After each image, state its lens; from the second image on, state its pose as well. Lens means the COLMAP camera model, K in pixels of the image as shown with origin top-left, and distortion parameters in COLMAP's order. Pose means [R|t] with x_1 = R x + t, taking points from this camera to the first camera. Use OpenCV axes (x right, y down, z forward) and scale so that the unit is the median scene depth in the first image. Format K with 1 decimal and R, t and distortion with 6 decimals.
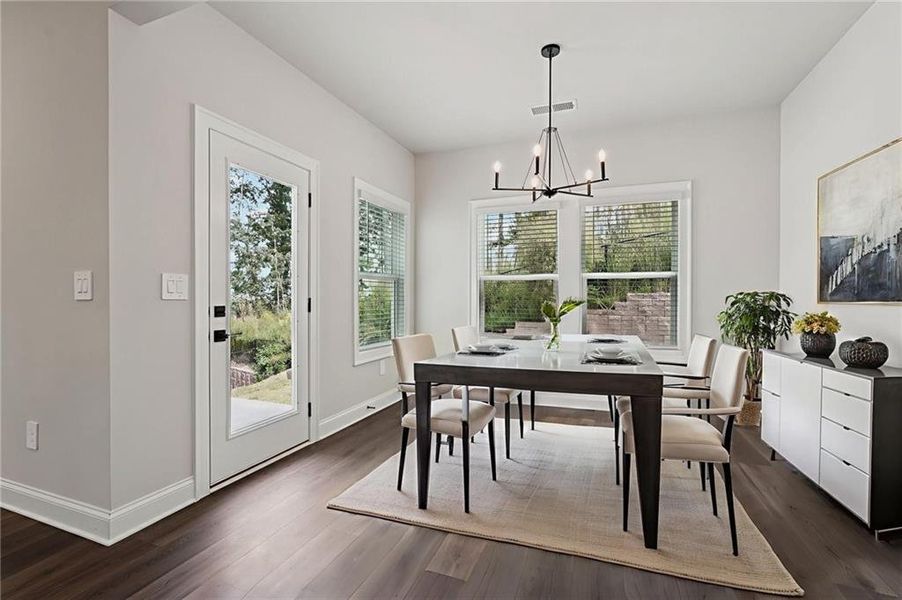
lens RADIAL K [[398.5, 0, 451.0], [0, 398.5, 300.0], [0, 0, 1]] dist [-0.013048, 0.008834]
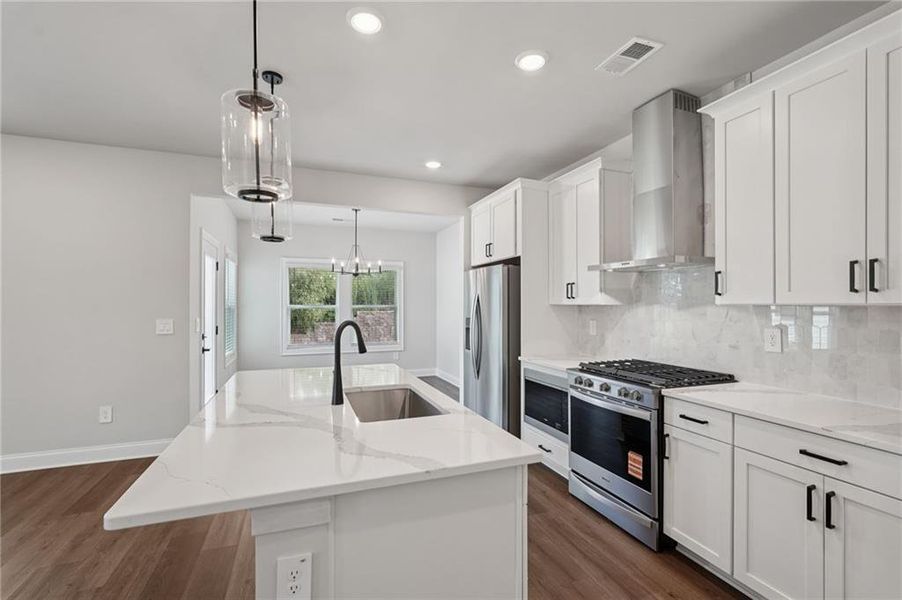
lens RADIAL K [[403.7, 0, 451.0], [0, 403.7, 300.0], [0, 0, 1]] dist [-0.001801, -0.000200]
pose [[0.741355, 0.006071, 0.671085, -0.546090], [0.005803, 0.999864, -0.015456, -0.059164], [-0.671088, 0.015353, 0.741219, -0.635651]]
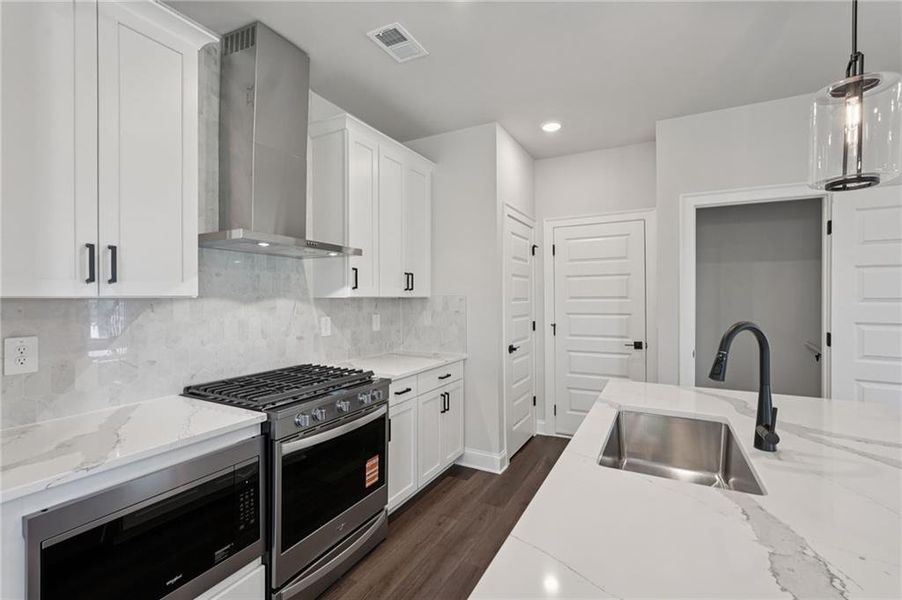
lens RADIAL K [[401.9, 0, 449.9], [0, 401.9, 295.6], [0, 0, 1]] dist [-0.006194, 0.000158]
pose [[-0.992954, 0.000366, 0.118501, -0.127983], [0.000732, 0.999995, 0.003051, -0.063426], [-0.118500, 0.003116, -0.992949, 0.129122]]
